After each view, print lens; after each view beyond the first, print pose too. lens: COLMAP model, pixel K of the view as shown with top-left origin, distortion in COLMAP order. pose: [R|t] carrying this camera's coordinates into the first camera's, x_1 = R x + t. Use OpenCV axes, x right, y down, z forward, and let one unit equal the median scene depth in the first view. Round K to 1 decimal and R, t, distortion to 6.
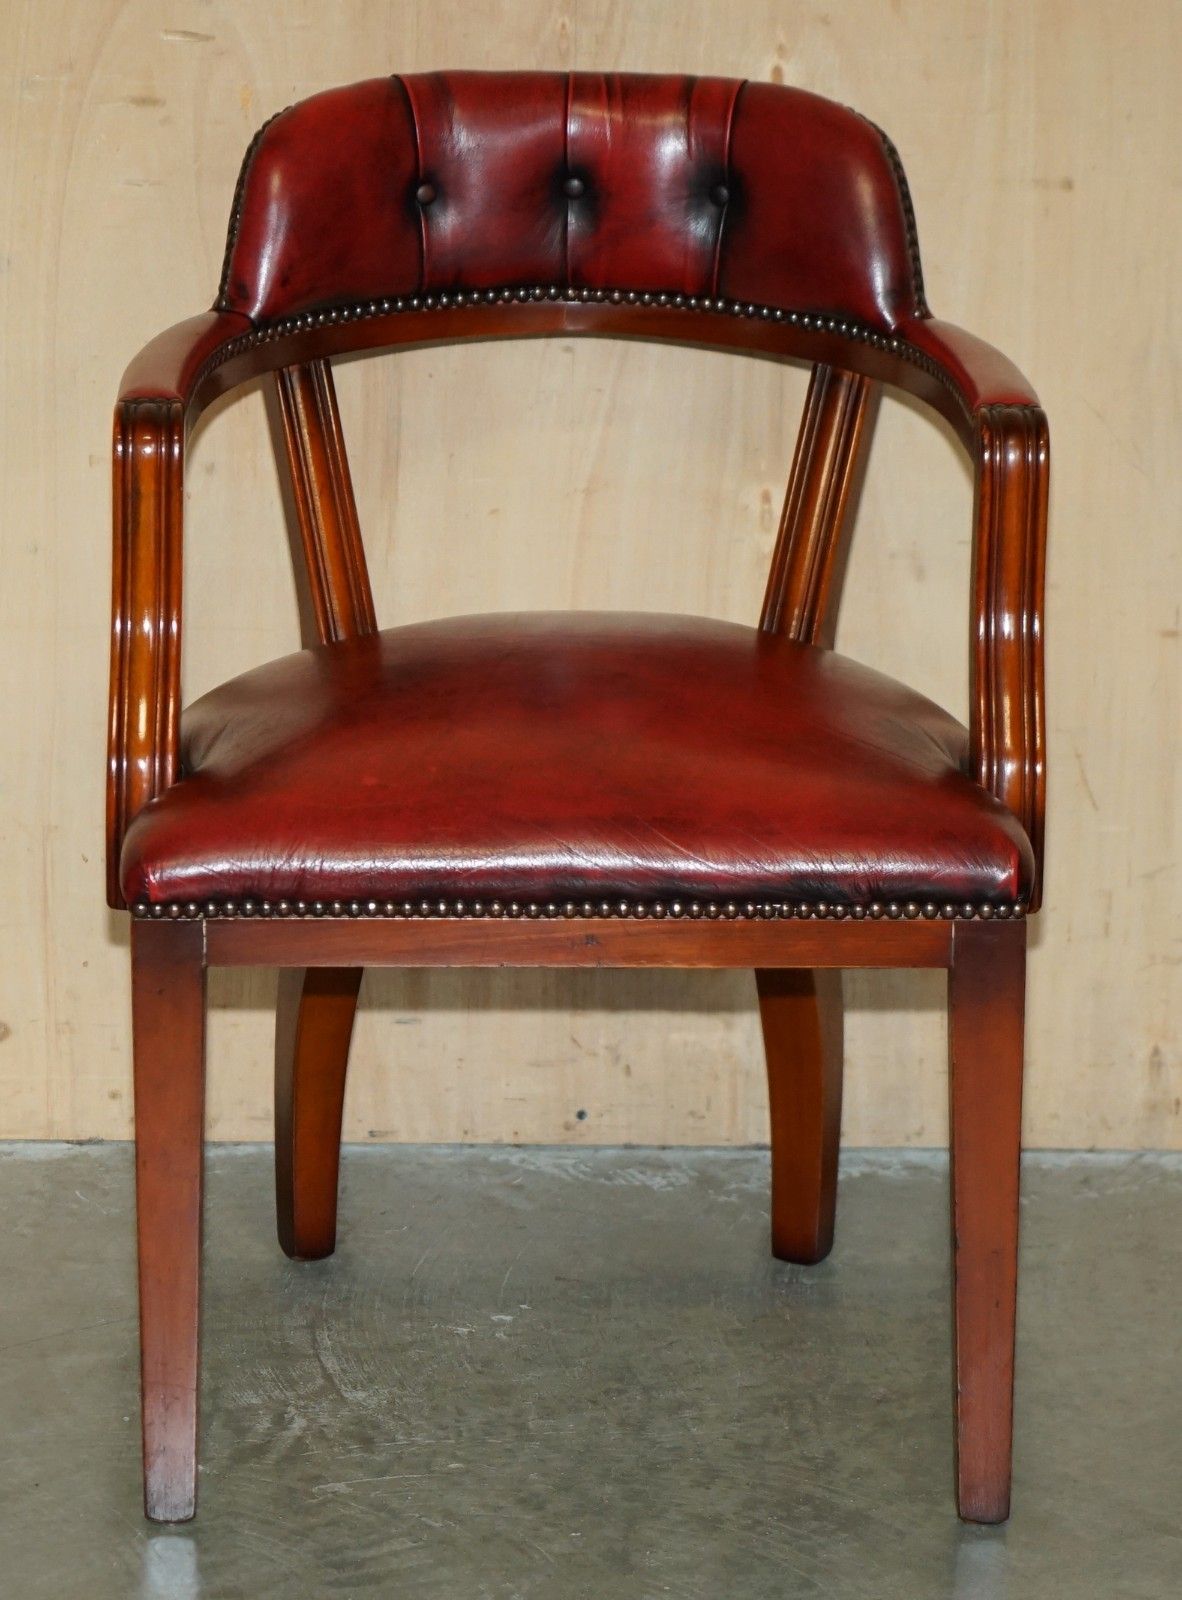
lens RADIAL K [[5756.8, 0, 591.0], [0, 5756.8, 800.0], [0, 0, 1]] dist [-0.082075, 1.123214]
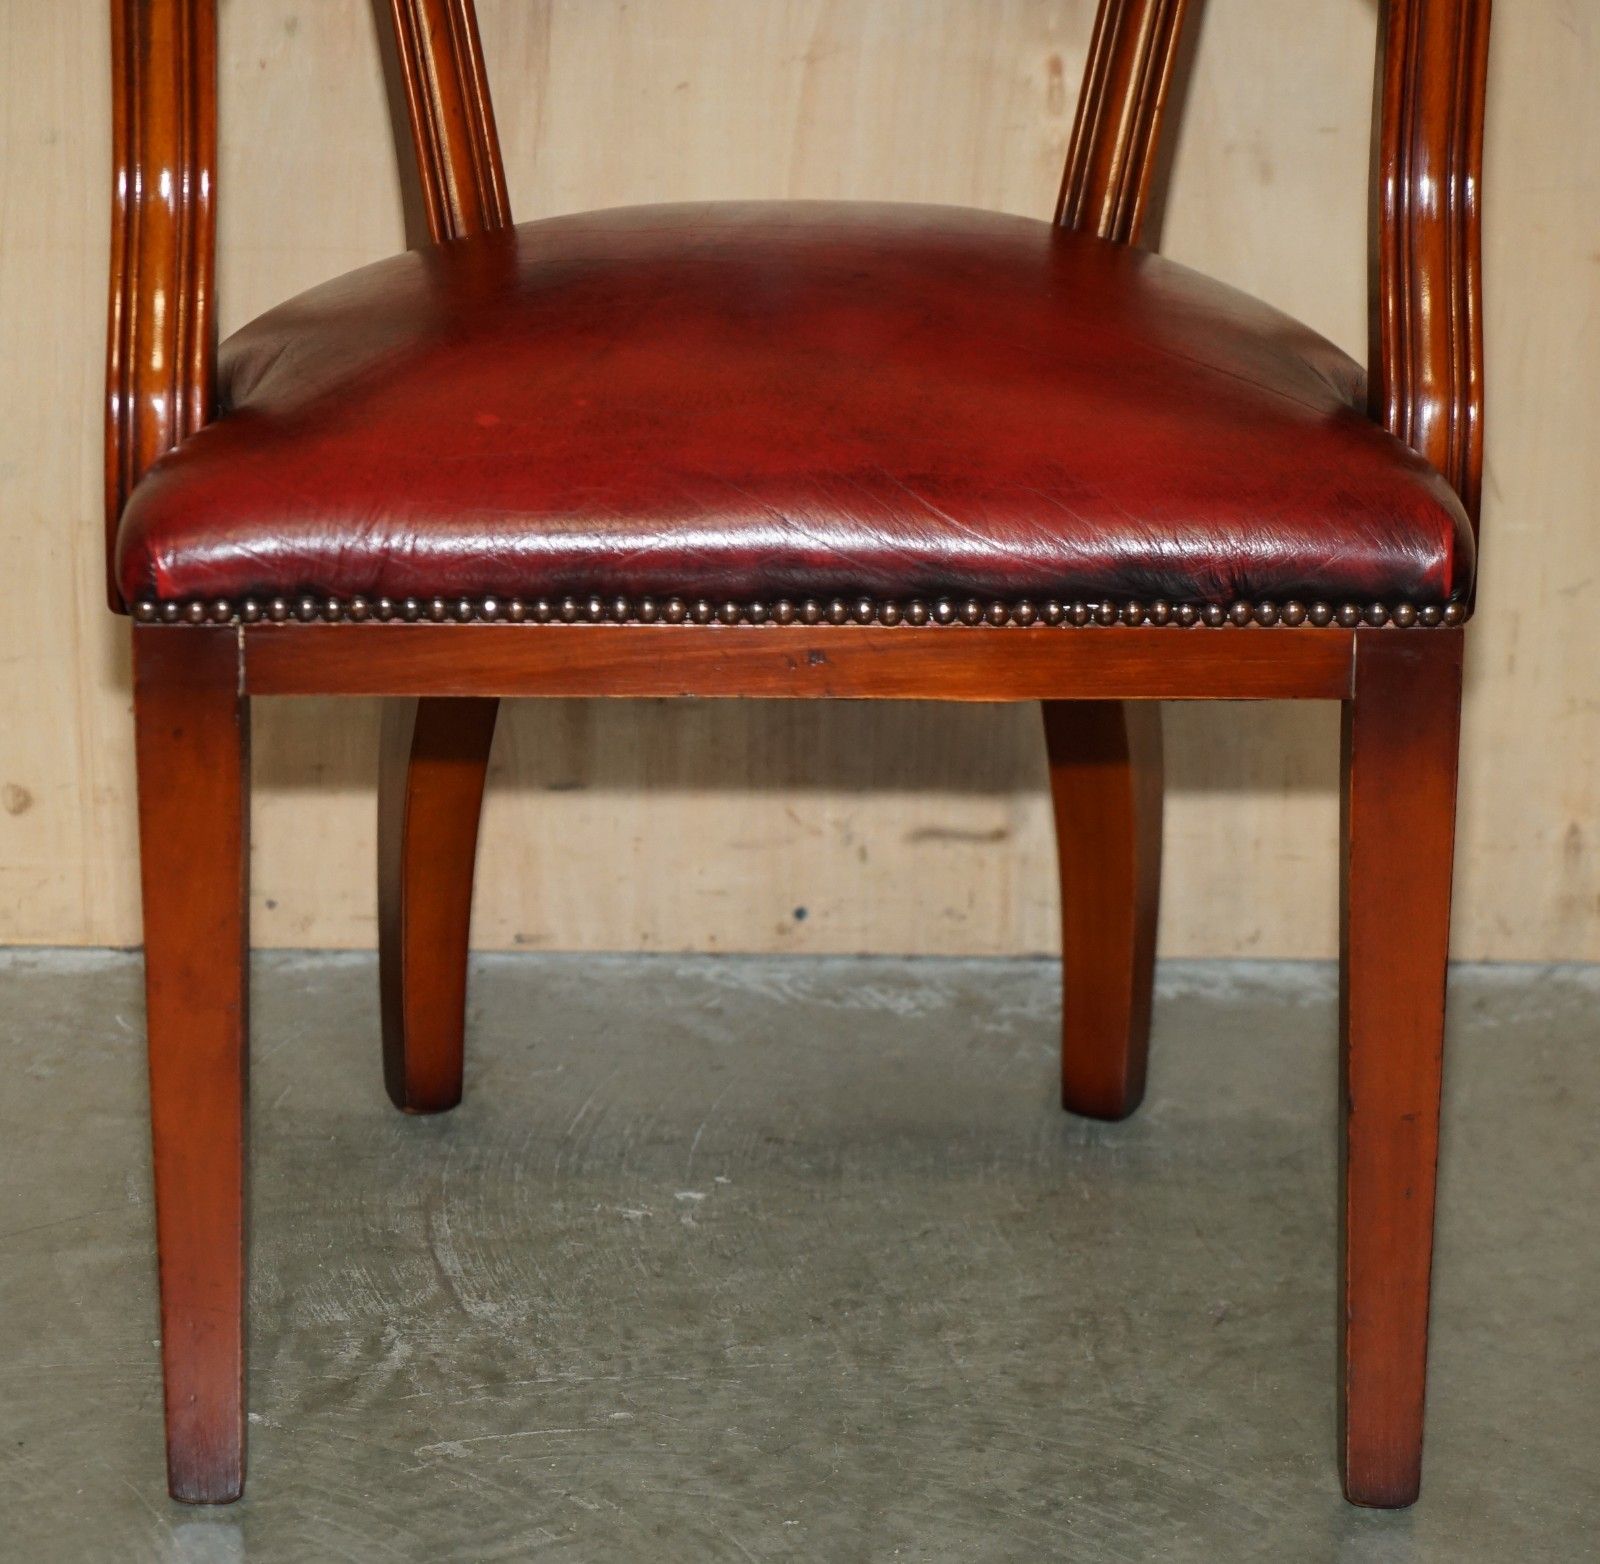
lens RADIAL K [[5236.7, 0, 765.9], [0, 5236.7, 873.9], [0, 0, 1]] dist [-0.098291, 1.125897]
pose [[0.999969, 0.001637, -0.007654, -0.001068], [-0.001263, 0.998814, 0.048665, 0.018493], [0.007724, -0.048654, 0.998786, 0.360408]]
